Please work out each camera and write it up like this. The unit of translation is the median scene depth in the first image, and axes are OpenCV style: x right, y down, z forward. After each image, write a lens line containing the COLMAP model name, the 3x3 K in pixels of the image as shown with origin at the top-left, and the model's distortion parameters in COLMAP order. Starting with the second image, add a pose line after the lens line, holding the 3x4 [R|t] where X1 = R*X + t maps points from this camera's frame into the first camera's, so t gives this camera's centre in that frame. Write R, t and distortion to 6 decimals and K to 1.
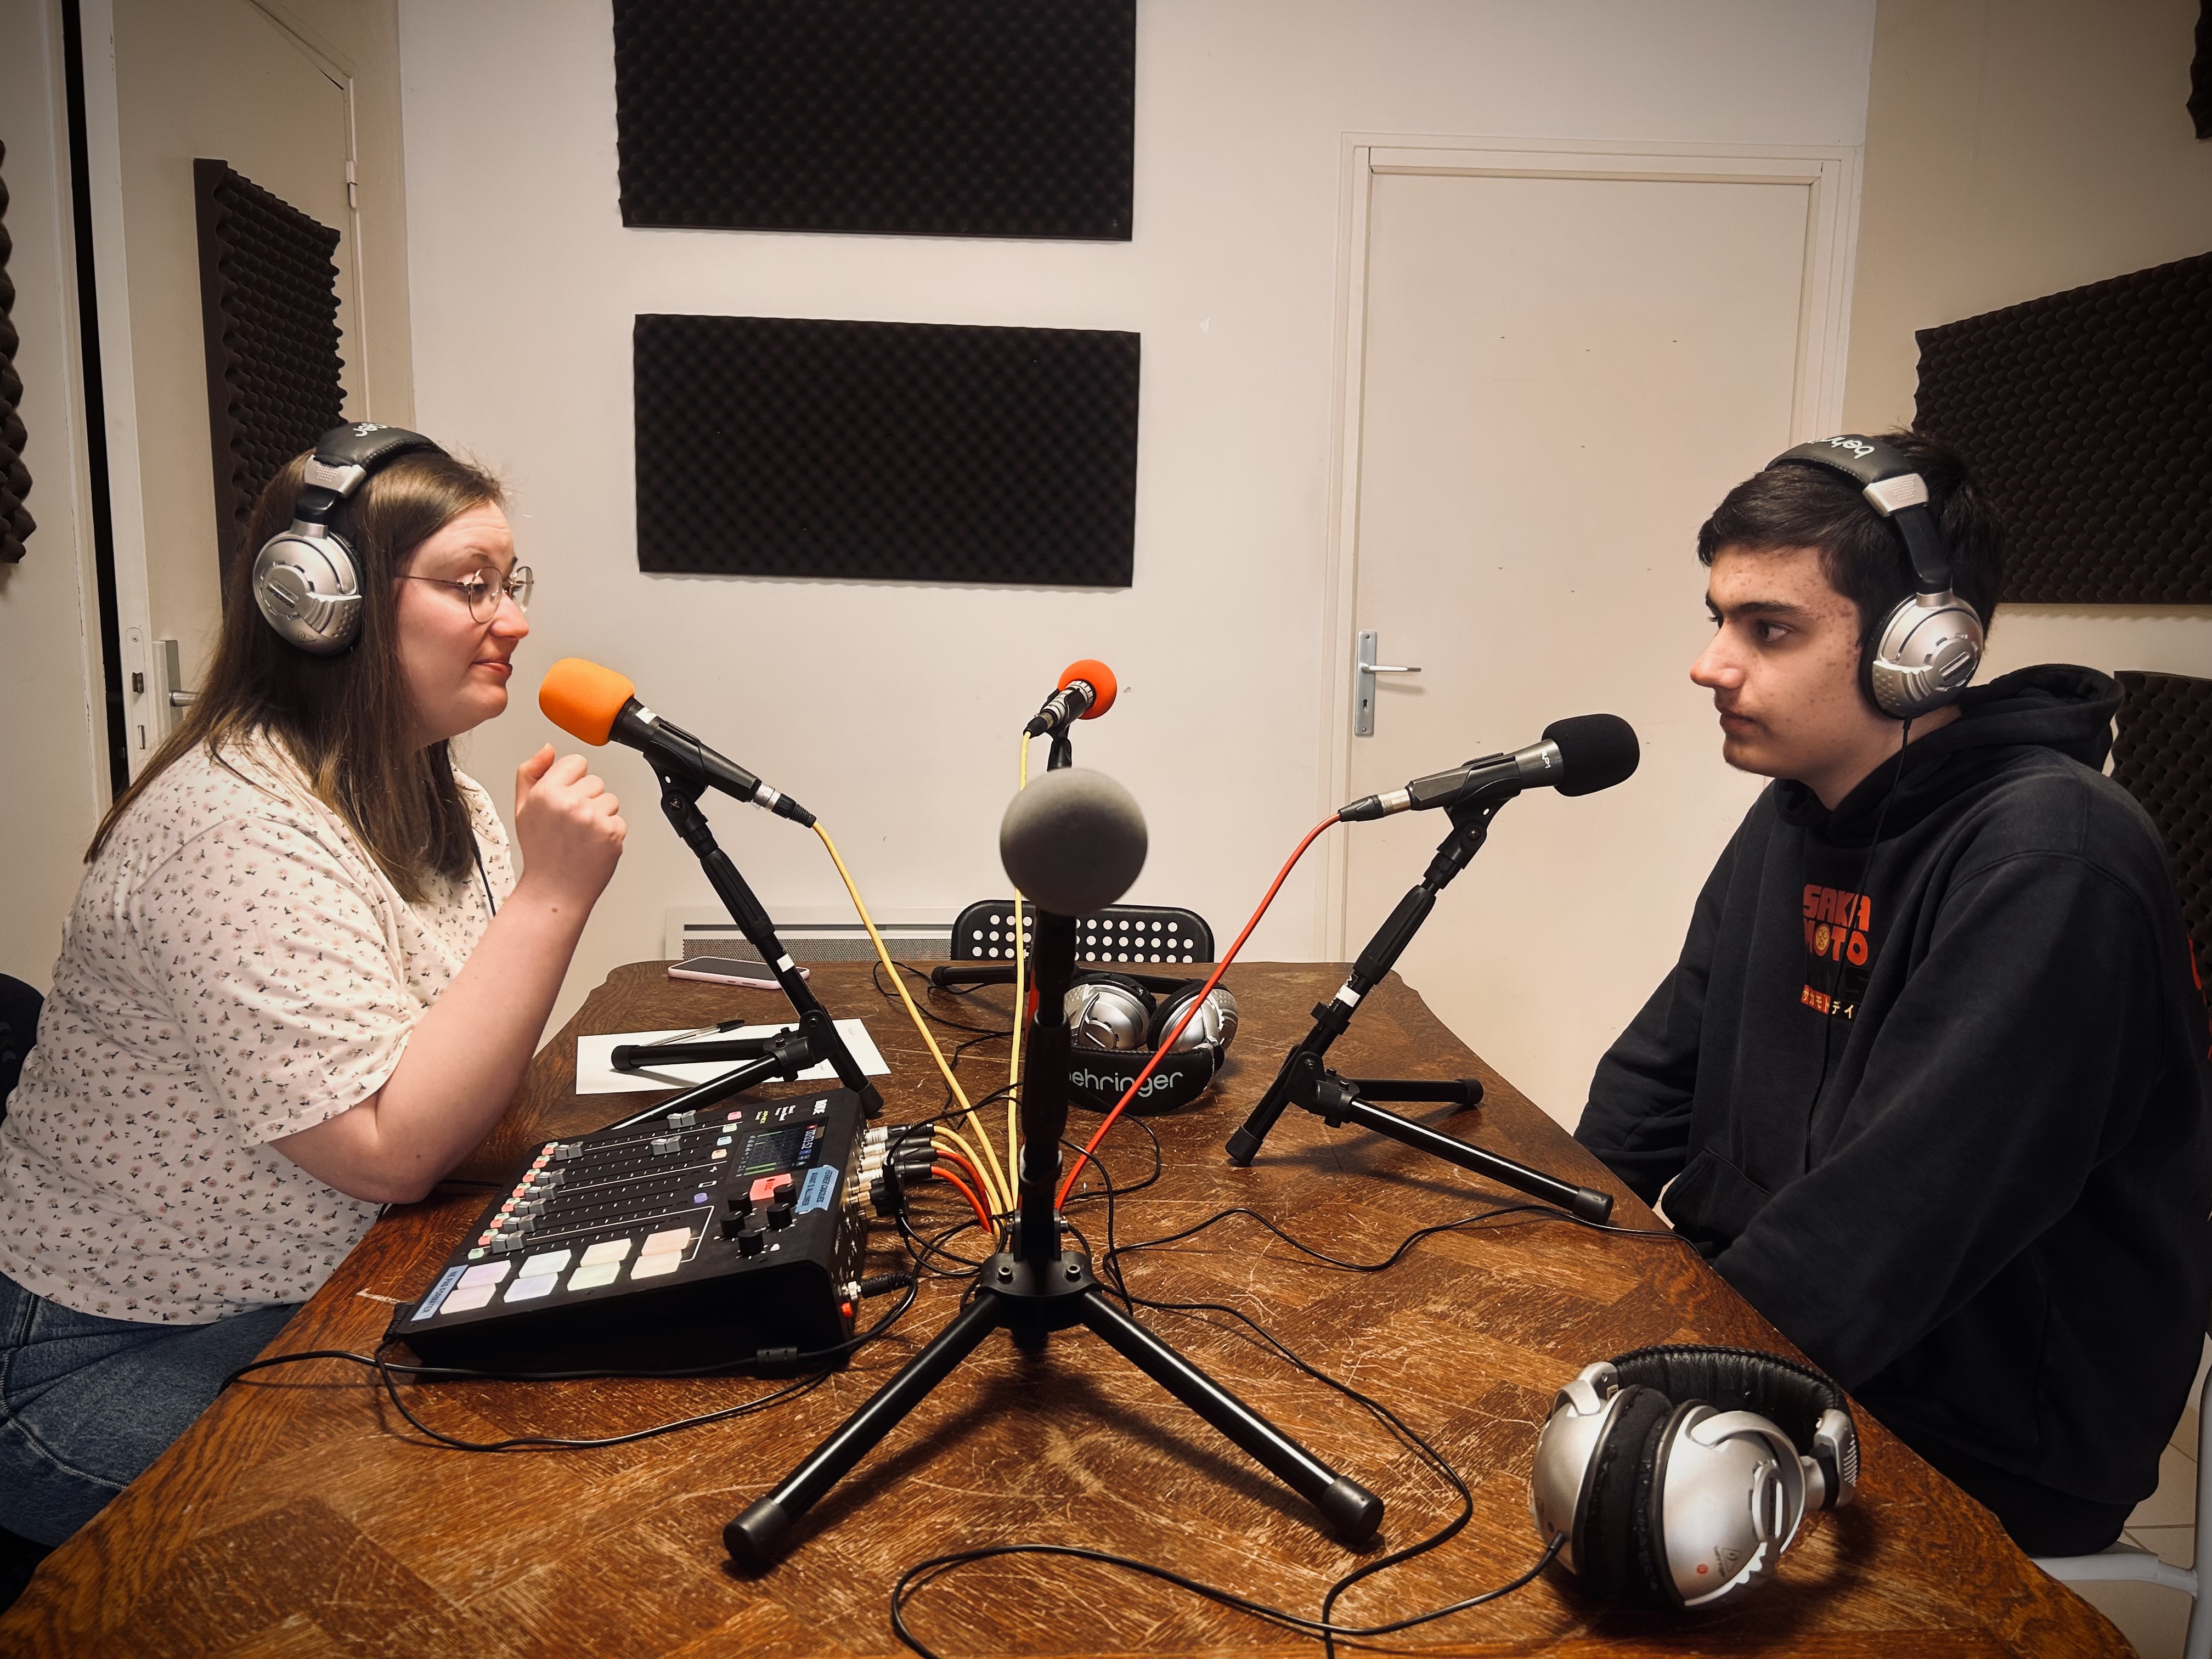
lens RADIAL K [[1738.8, 0, 1106.6], [0, 1738.8, 664.0], [0, 0, 1]] dist [0.037740, -0.050897]
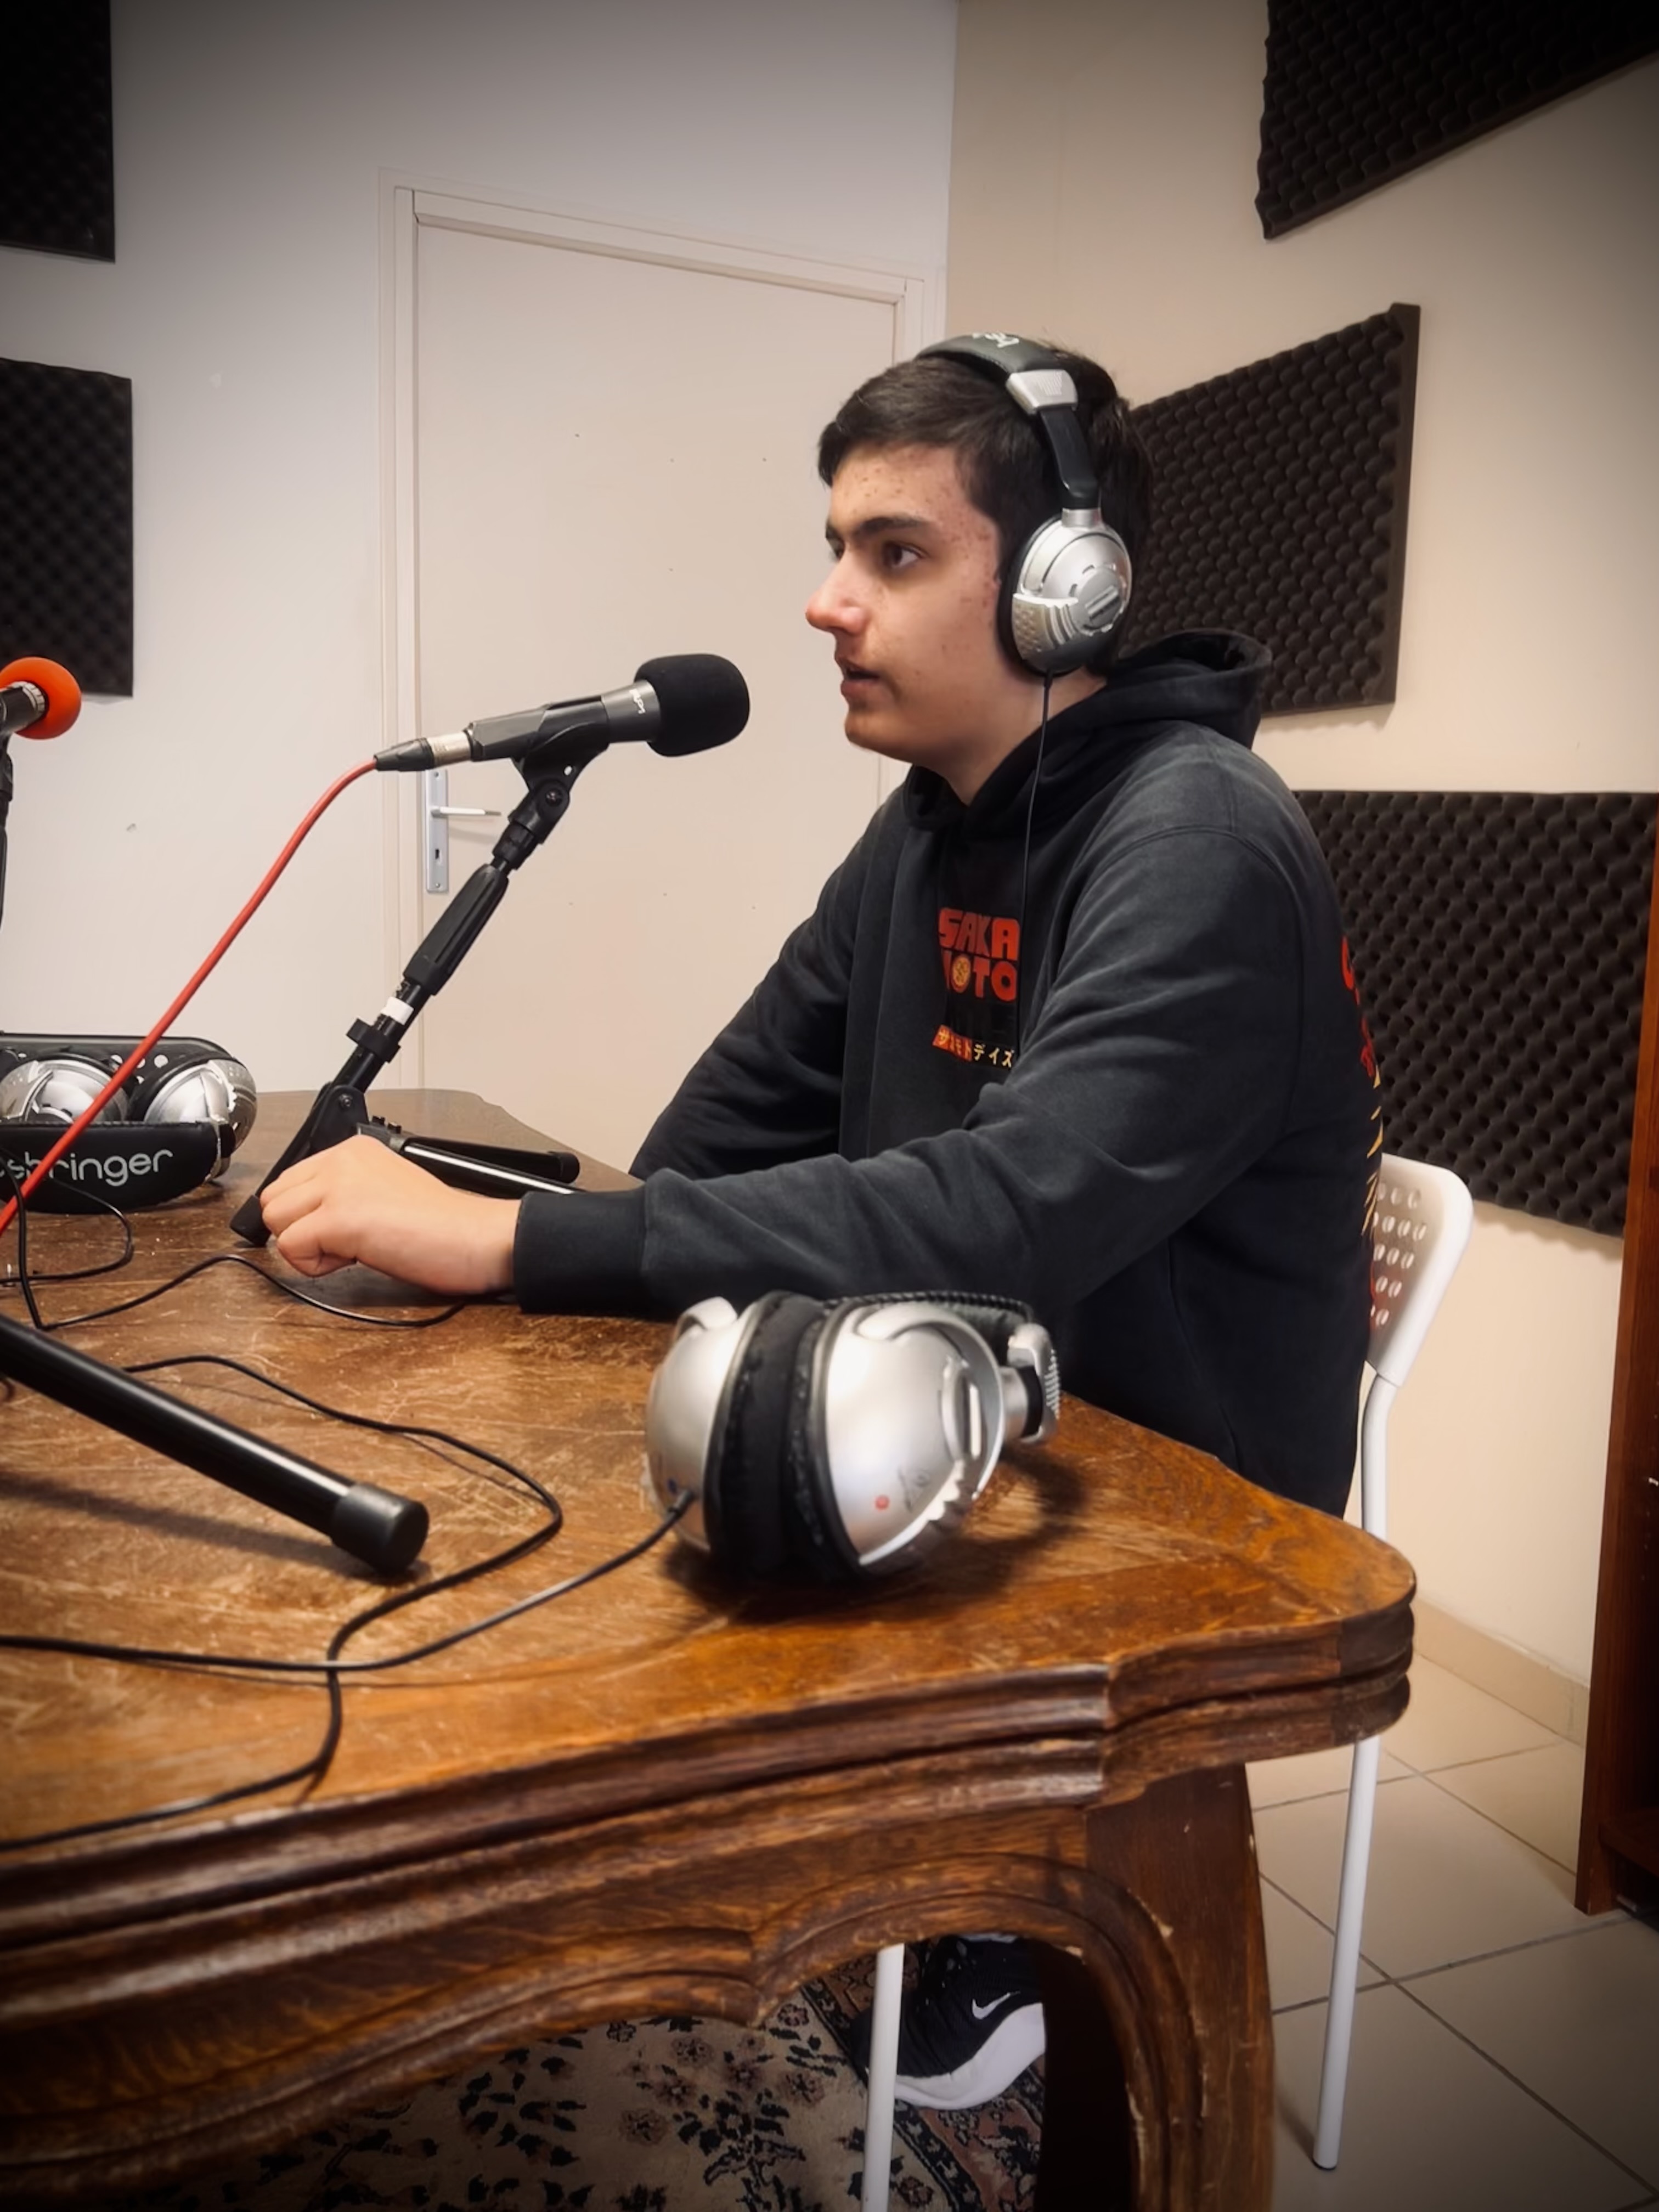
lens RADIAL K [[1738.8, 0, 829.5], [0, 1738.8, 1106.0], [0, 0, 1]] dist [0.037740, -0.050897]
pose [[0.939584, -0.030432, 0.340963, 0.076575], [0.029718, 0.999532, 0.007319, 0.310932], [-0.341026, 0.003256, 0.940048, 0.308404]]
